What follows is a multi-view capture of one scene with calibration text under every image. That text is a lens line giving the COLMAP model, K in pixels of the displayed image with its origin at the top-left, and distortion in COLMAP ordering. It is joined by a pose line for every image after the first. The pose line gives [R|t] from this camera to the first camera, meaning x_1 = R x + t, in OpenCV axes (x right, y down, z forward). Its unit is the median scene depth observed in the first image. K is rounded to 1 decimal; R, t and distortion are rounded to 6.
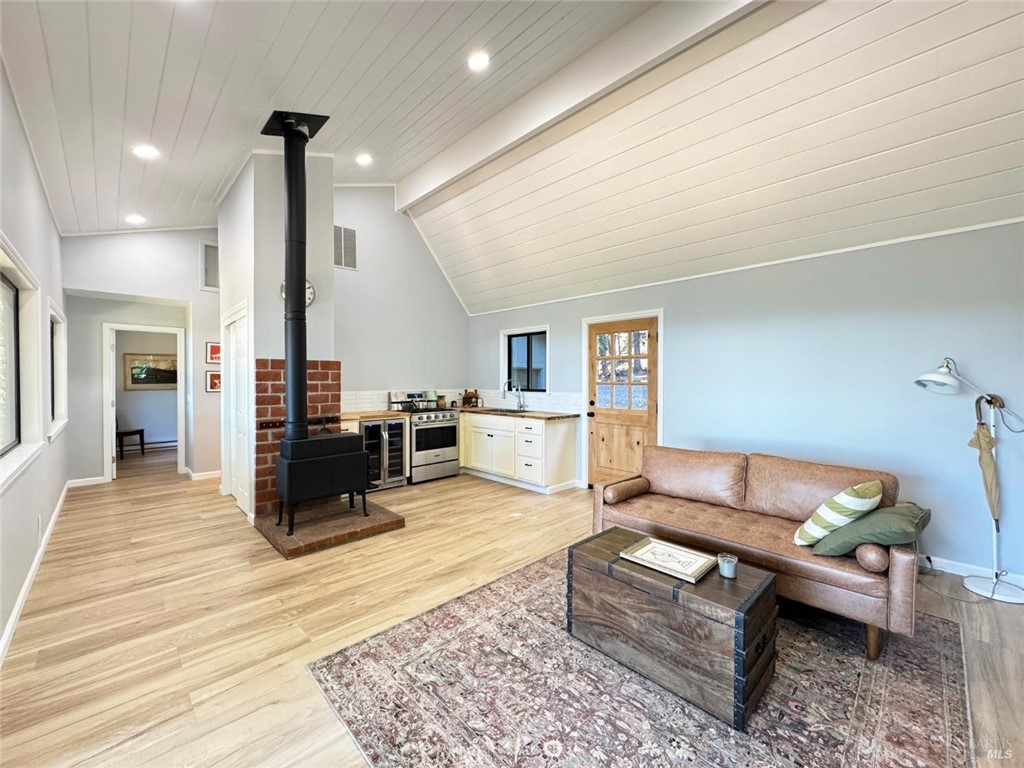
lens RADIAL K [[409.2, 0, 512.0], [0, 409.2, 384.0], [0, 0, 1]] dist [-0.003698, 0.000756]
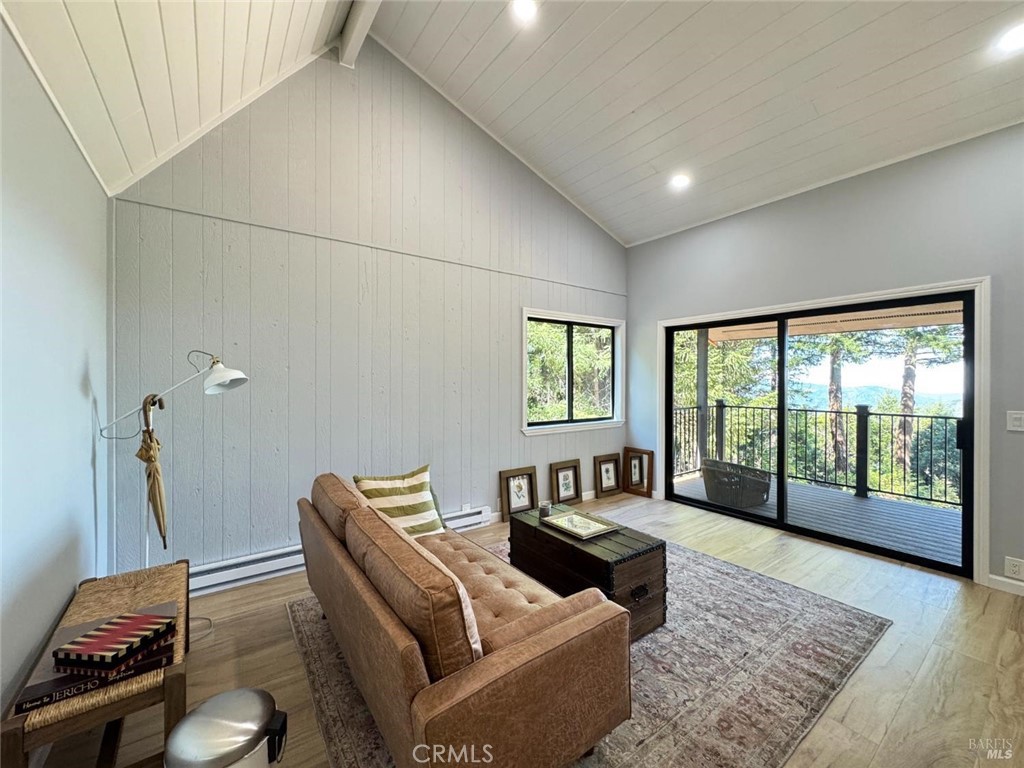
lens RADIAL K [[409.2, 0, 512.0], [0, 409.2, 384.0], [0, 0, 1]] dist [-0.003698, 0.000756]
pose [[-0.989201, -0.005917, 0.146446, 0.190317], [-0.002887, 0.999778, 0.020895, -0.009755], [-0.146537, 0.020247, -0.988998, 1.053095]]
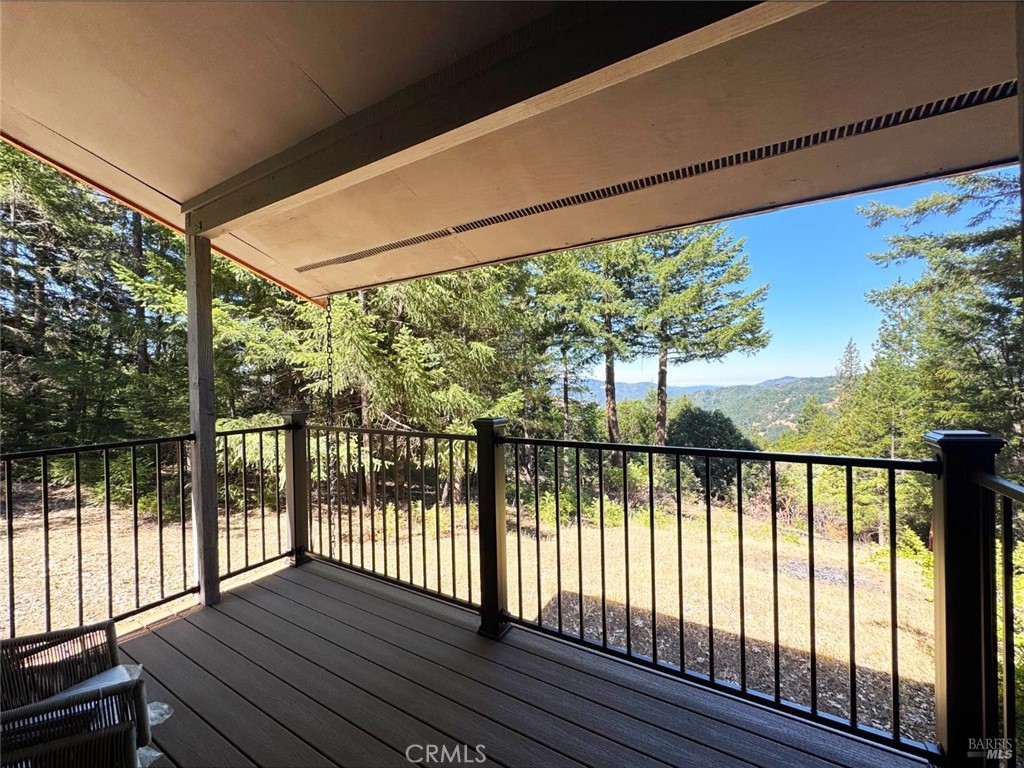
lens RADIAL K [[409.2, 0, 512.0], [0, 409.2, 384.0], [0, 0, 1]] dist [-0.003698, 0.000756]
pose [[-0.966408, 0.019148, -0.256300, -0.561220], [0.015224, 0.999735, 0.017286, 0.022929], [0.256563, 0.012803, -0.966443, 0.213674]]
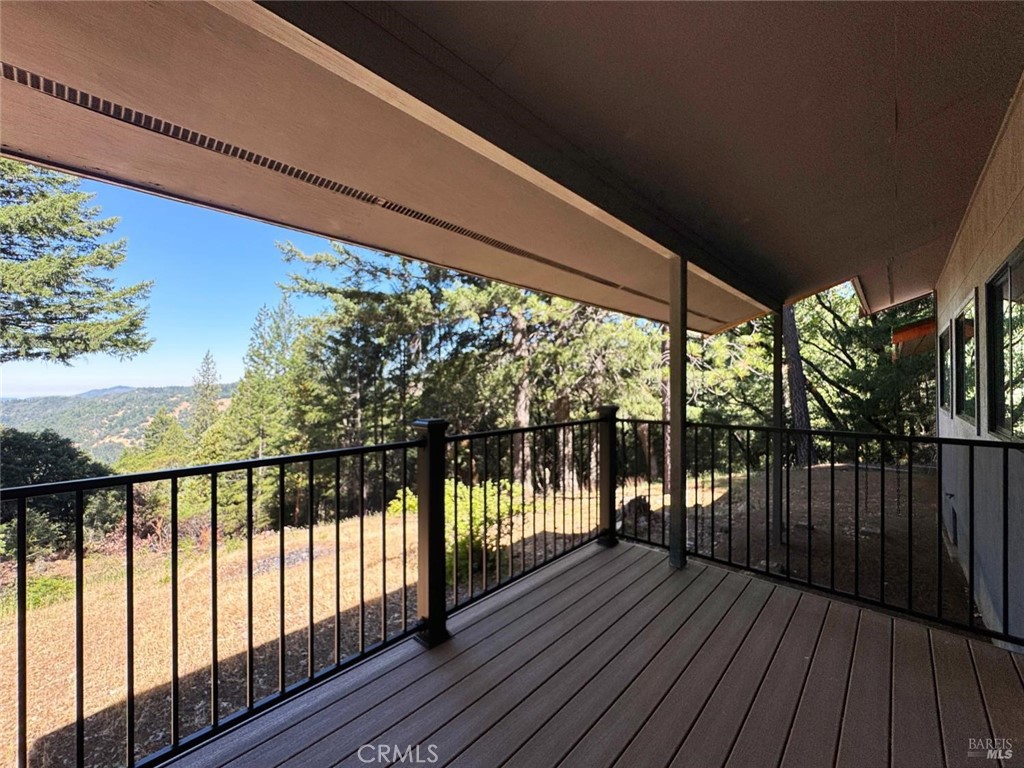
lens RADIAL K [[413.6, 0, 512.0], [0, 413.6, 384.0], [0, 0, 1]] dist [-0.002036, -0.000124]
pose [[0.040308, -0.002584, -0.999184, -0.145682], [-0.009518, 0.999950, -0.002970, 0.029971], [0.999142, 0.009630, 0.040281, -0.218713]]
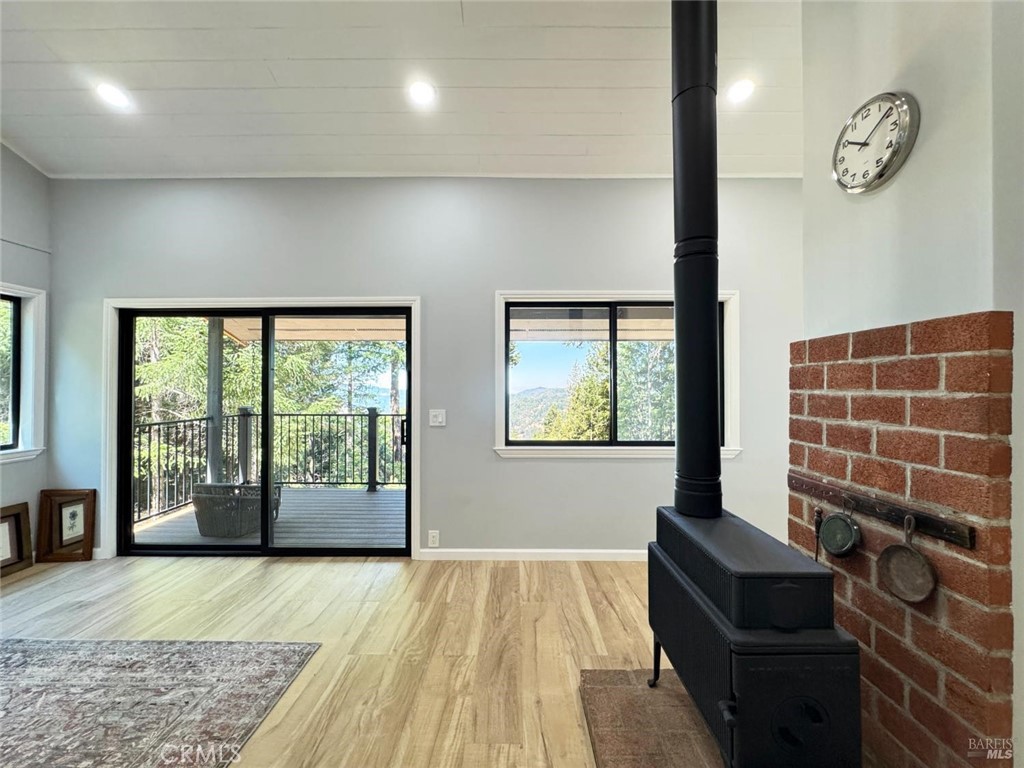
lens RADIAL K [[409.2, 0, 512.0], [0, 409.2, 384.0], [0, 0, 1]] dist [-0.003698, 0.000756]
pose [[-0.707675, -0.006895, -0.706505, -0.038694], [-0.010920, 0.999940, 0.001180, -0.008228], [0.706454, 0.008550, -0.707707, 0.971018]]
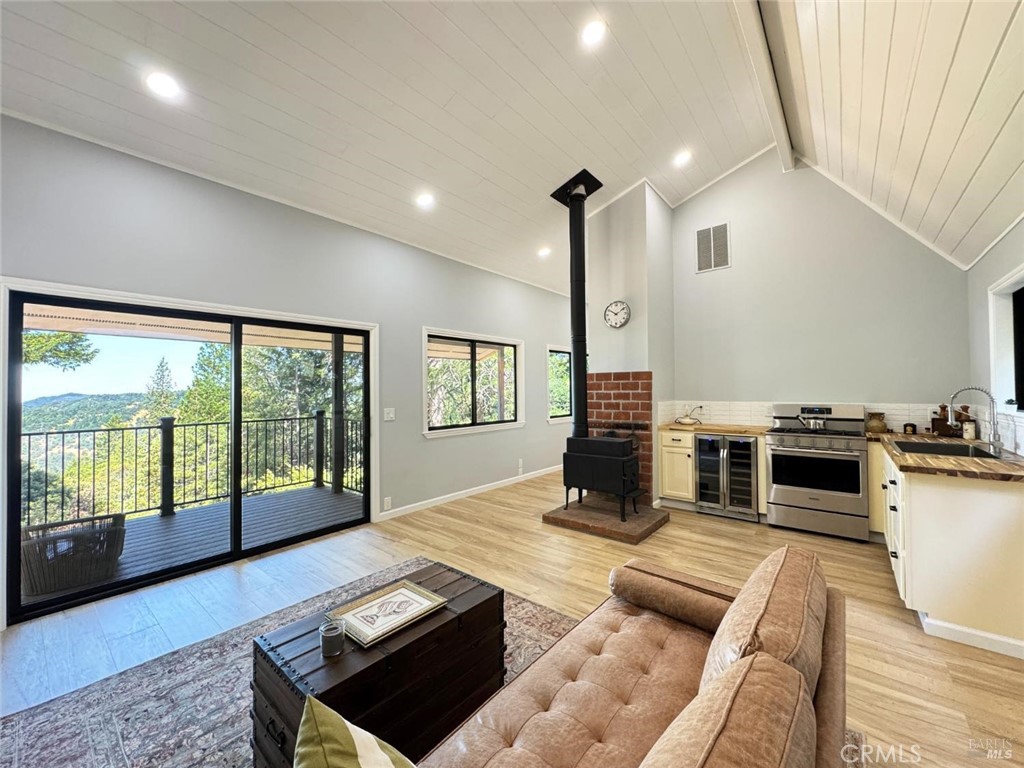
lens RADIAL K [[409.2, 0, 512.0], [0, 409.2, 384.0], [0, 0, 1]] dist [-0.003698, 0.000756]
pose [[0.104781, -0.015656, -0.994372, 0.575384], [-0.004726, 0.999857, -0.016240, -0.004693], [0.994484, 0.006401, 0.104692, 0.544163]]
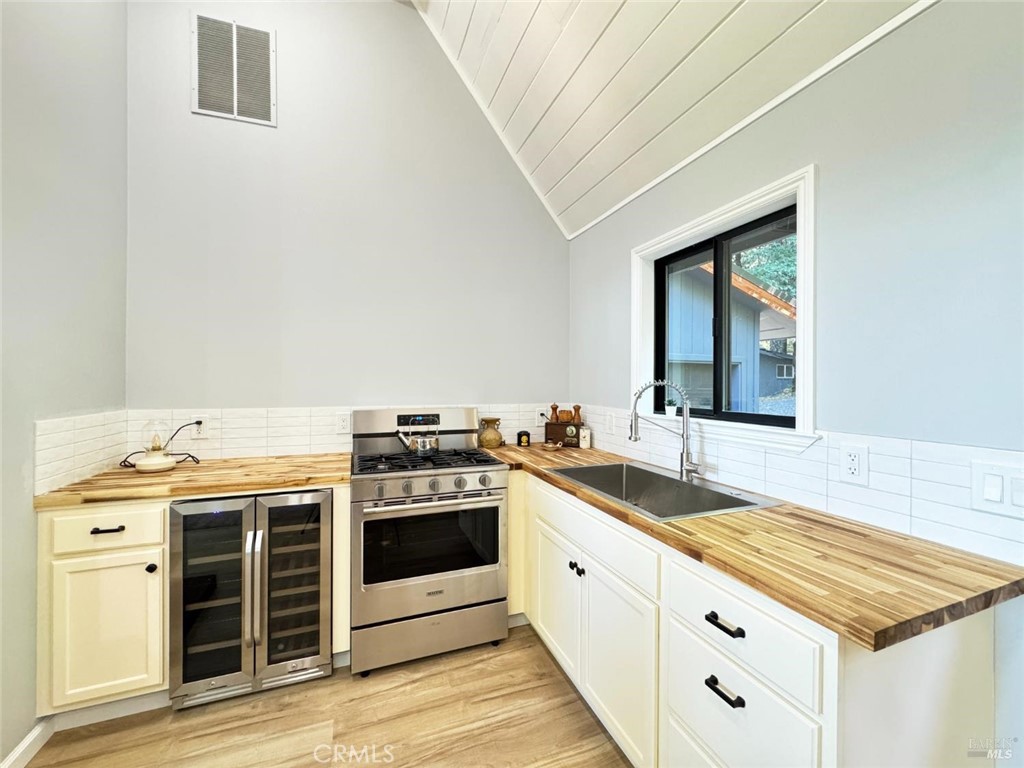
lens RADIAL K [[409.2, 0, 512.0], [0, 409.2, 384.0], [0, 0, 1]] dist [-0.003698, 0.000756]
pose [[0.914798, 0.001642, -0.403908, 0.030738], [-0.006796, 0.999913, -0.011326, -0.004912], [0.403854, 0.013106, 0.914730, 0.895265]]
